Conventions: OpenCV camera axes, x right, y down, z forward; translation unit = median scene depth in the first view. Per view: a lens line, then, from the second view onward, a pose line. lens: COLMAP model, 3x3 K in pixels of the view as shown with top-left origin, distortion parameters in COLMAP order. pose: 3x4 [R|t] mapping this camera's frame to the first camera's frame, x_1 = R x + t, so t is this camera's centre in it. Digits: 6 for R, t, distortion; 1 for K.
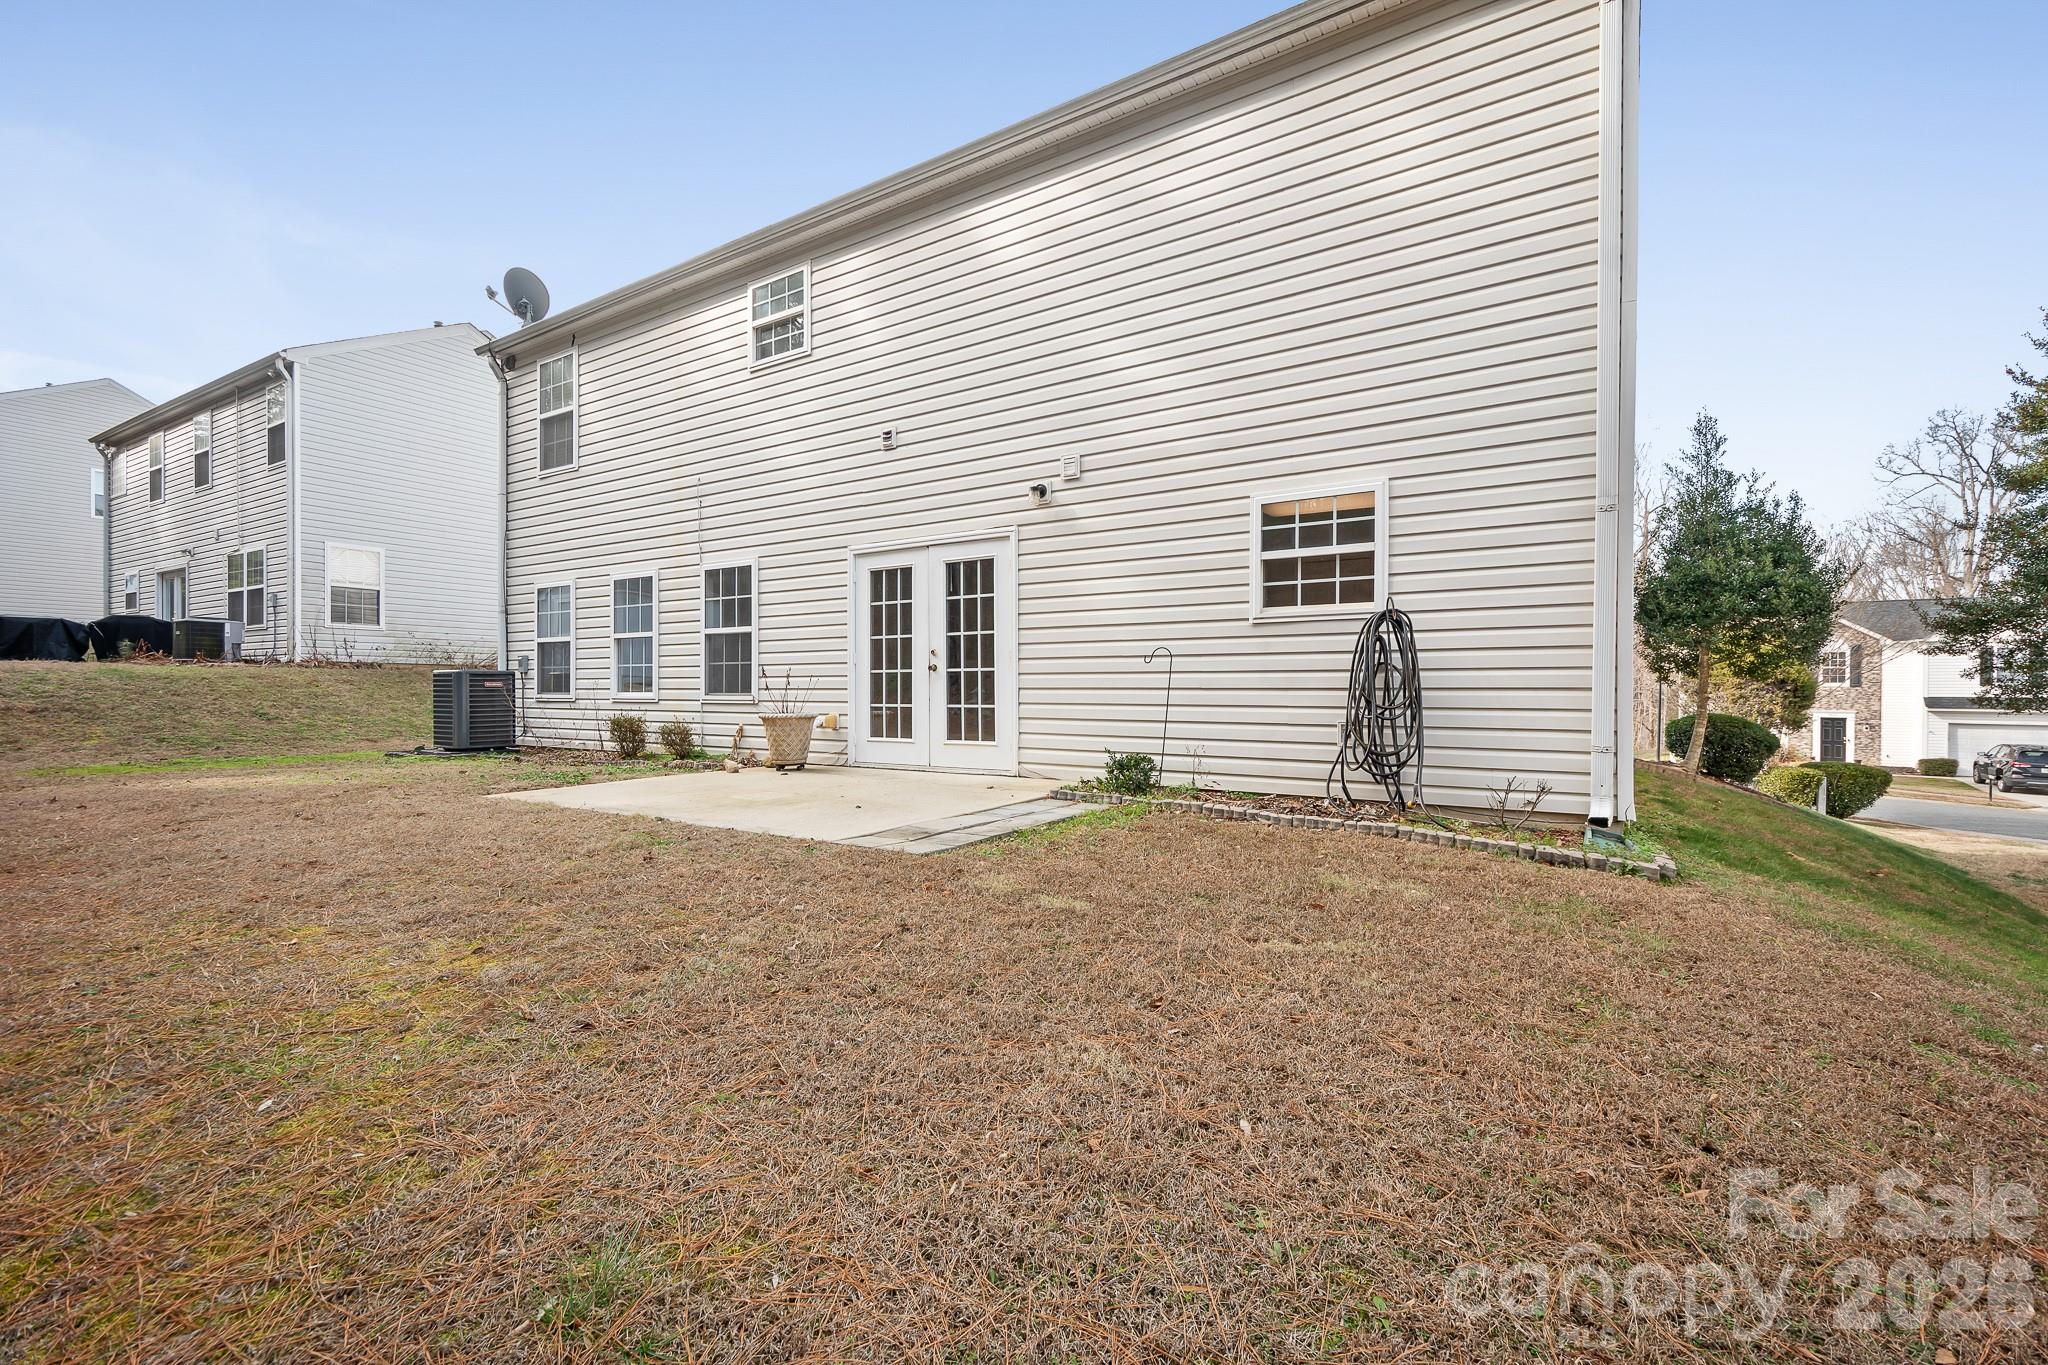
lens RADIAL K [[908.1, 0, 1024.0], [0, 908.1, 682.5], [0, 0, 1]] dist [0.004230, 0.000053]
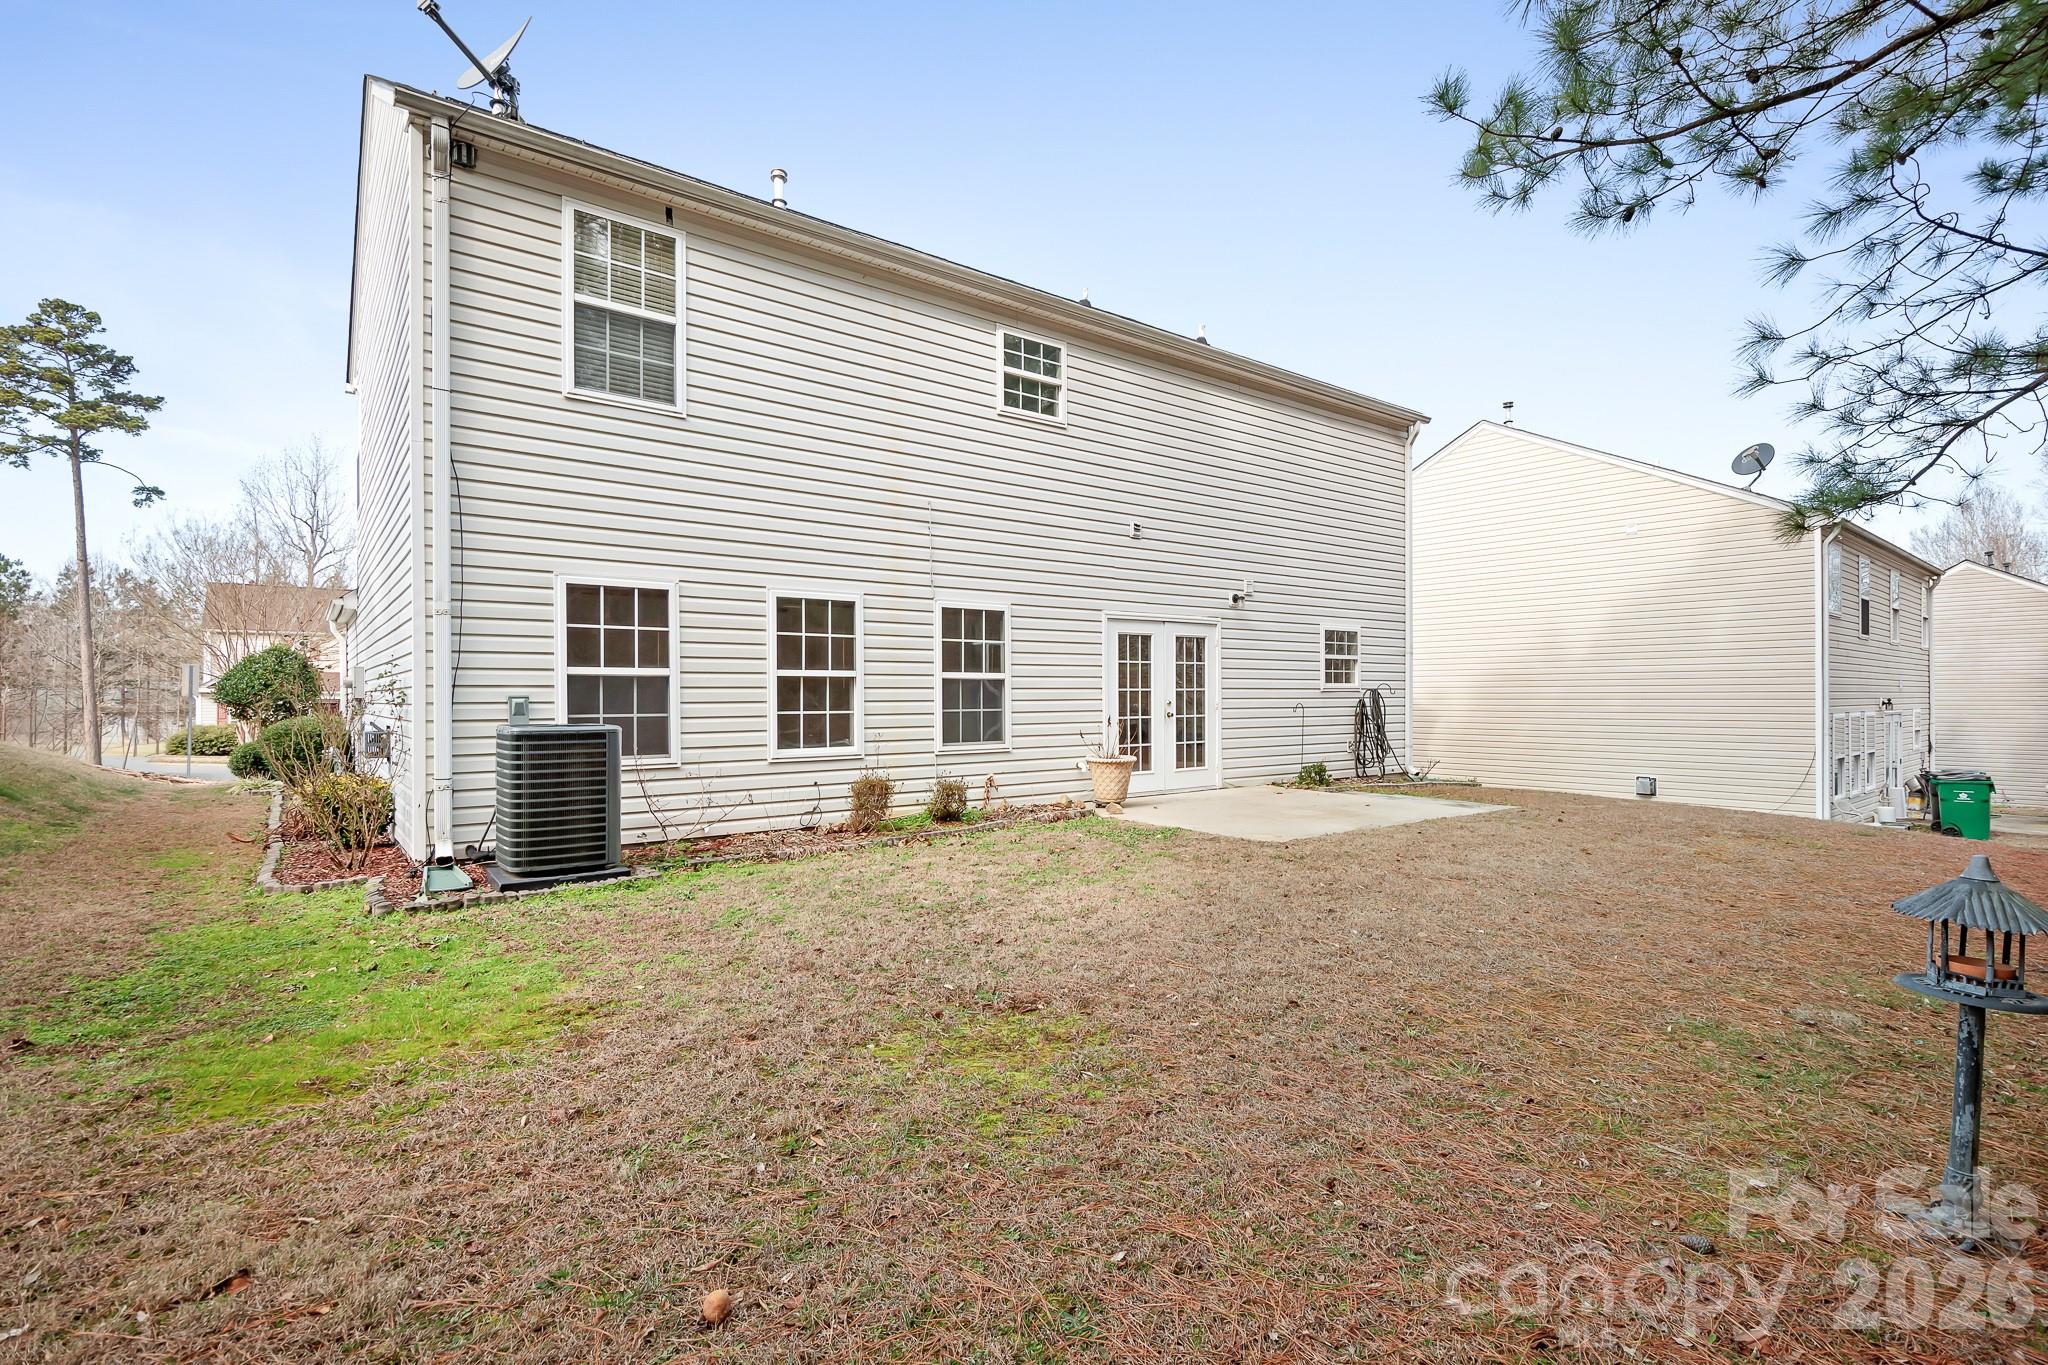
lens RADIAL K [[967.9, 0, 1024.0], [0, 967.9, 682.5], [0, 0, 1]] dist [0.002214, 0.000369]
pose [[0.321703, 0.011059, 0.946776, -1.423001], [-0.002707, 0.999938, -0.010760, -0.044869], [-0.946837, 0.000898, 0.321713, 0.709248]]
